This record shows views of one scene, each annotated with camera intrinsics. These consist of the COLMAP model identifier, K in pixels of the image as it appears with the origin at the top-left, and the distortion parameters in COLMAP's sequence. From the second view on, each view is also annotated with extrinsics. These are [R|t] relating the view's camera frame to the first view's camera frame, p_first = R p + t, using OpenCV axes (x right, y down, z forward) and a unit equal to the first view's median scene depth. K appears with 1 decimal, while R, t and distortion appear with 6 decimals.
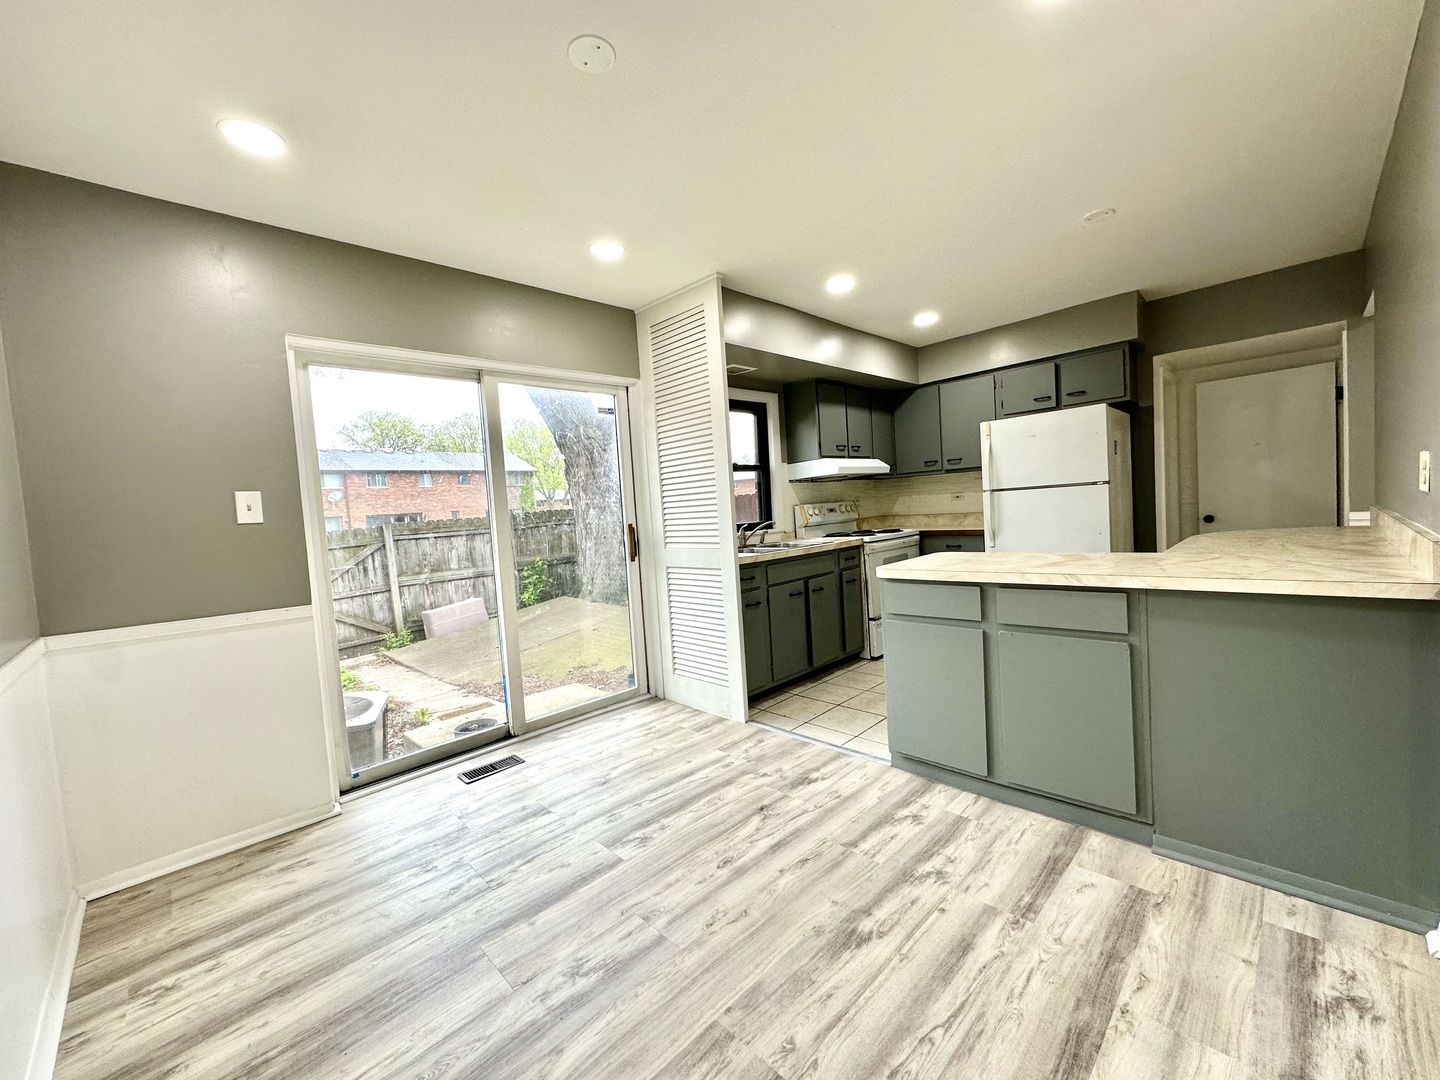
lens RADIAL K [[572.9, 0, 719.4], [0, 572.9, 538.4], [0, 0, 1]] dist [-0.002407, 0.001131]
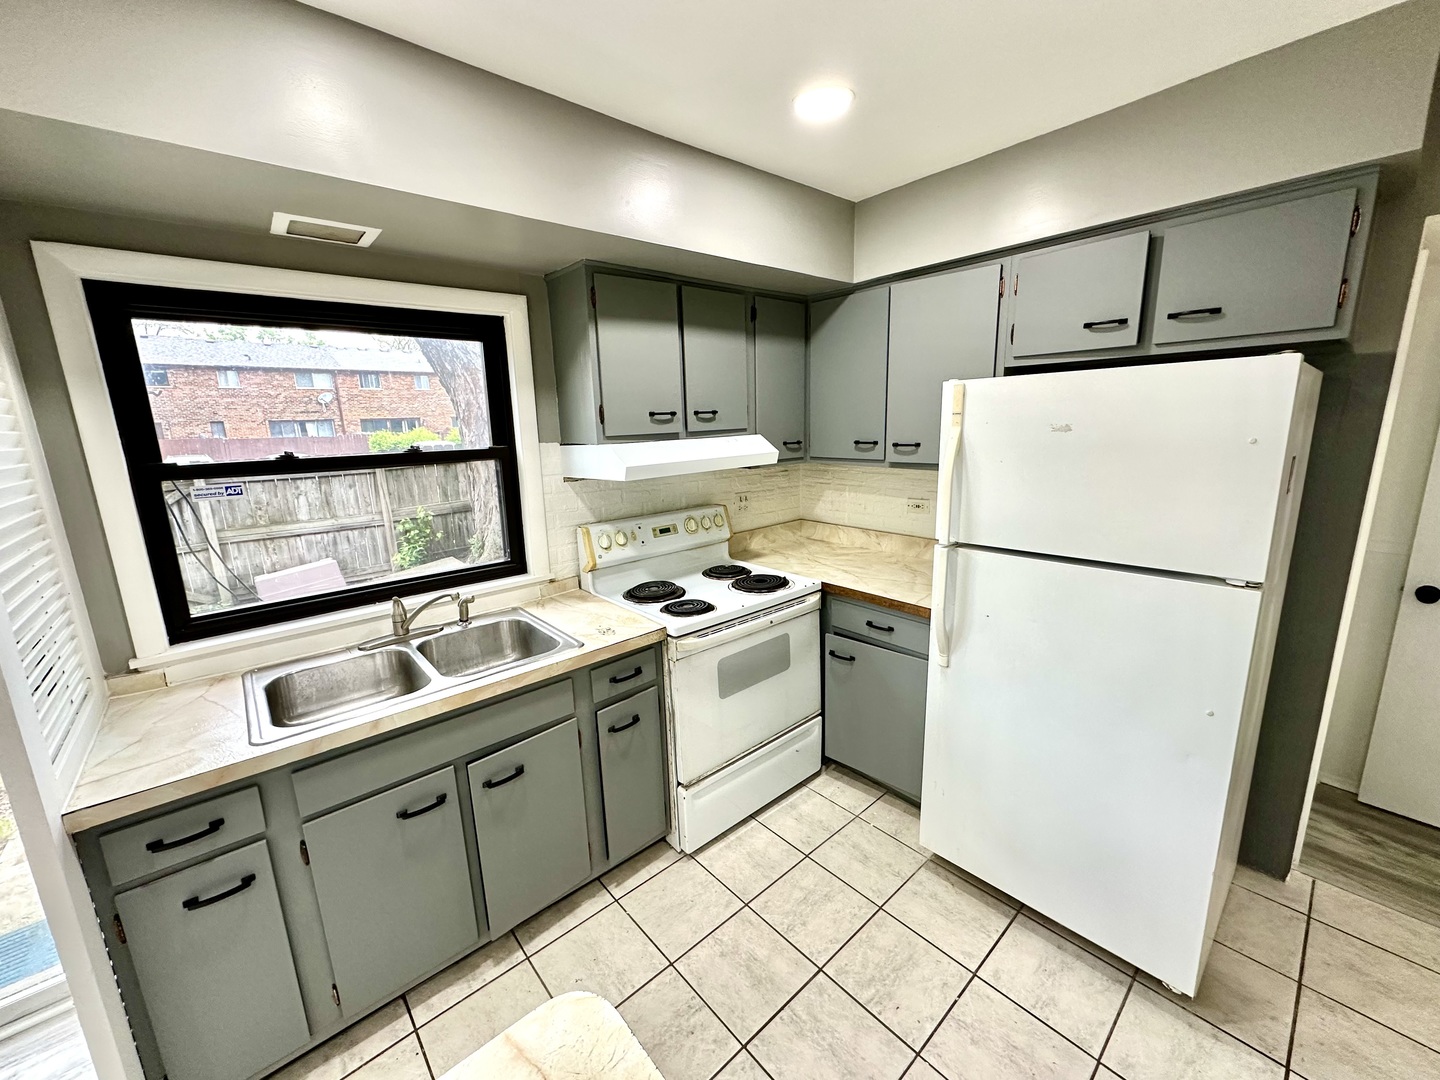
lens RADIAL K [[572.9, 0, 719.1], [0, 572.9, 538.9], [0, 0, 1]] dist [-0.002407, 0.001131]
pose [[0.997643, 0.046115, -0.050813, 0.289952], [-0.037491, 0.986529, 0.159235, -0.135596], [0.057472, -0.156955, 0.985932, 0.509400]]
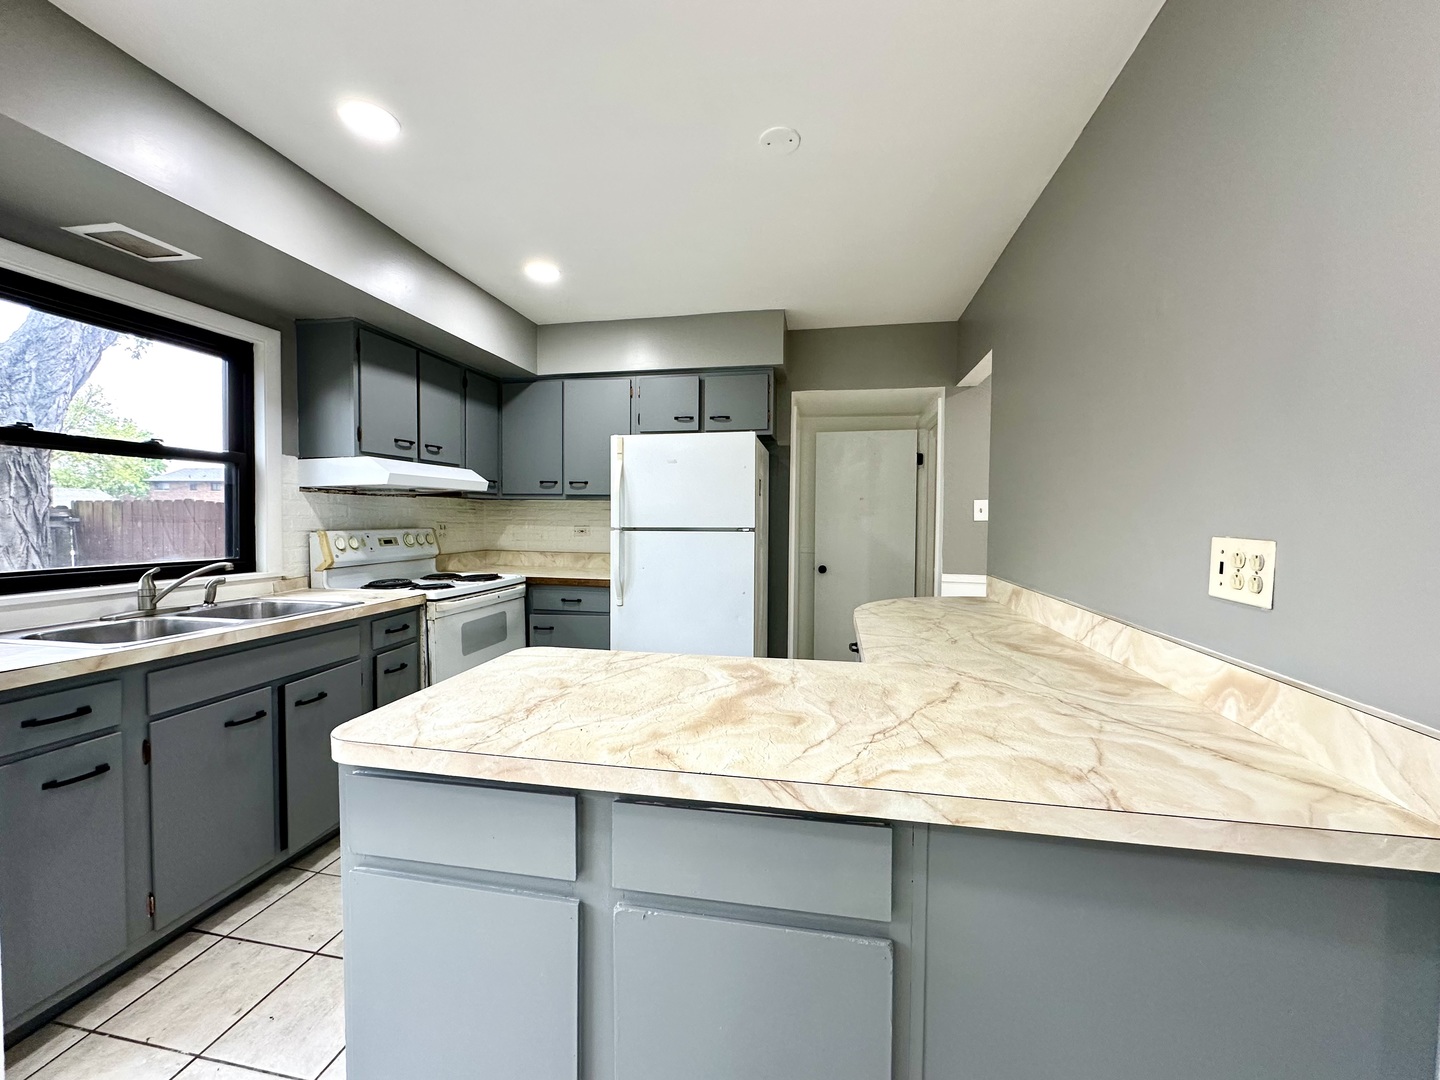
lens RADIAL K [[572.9, 0, 718.2], [0, 572.9, 538.3], [0, 0, 1]] dist [-0.002407, 0.001131]
pose [[0.820683, 0.051266, 0.569079, 0.143663], [-0.031548, 0.998513, -0.044455, -0.038554], [-0.570512, 0.018530, 0.821080, 0.293462]]
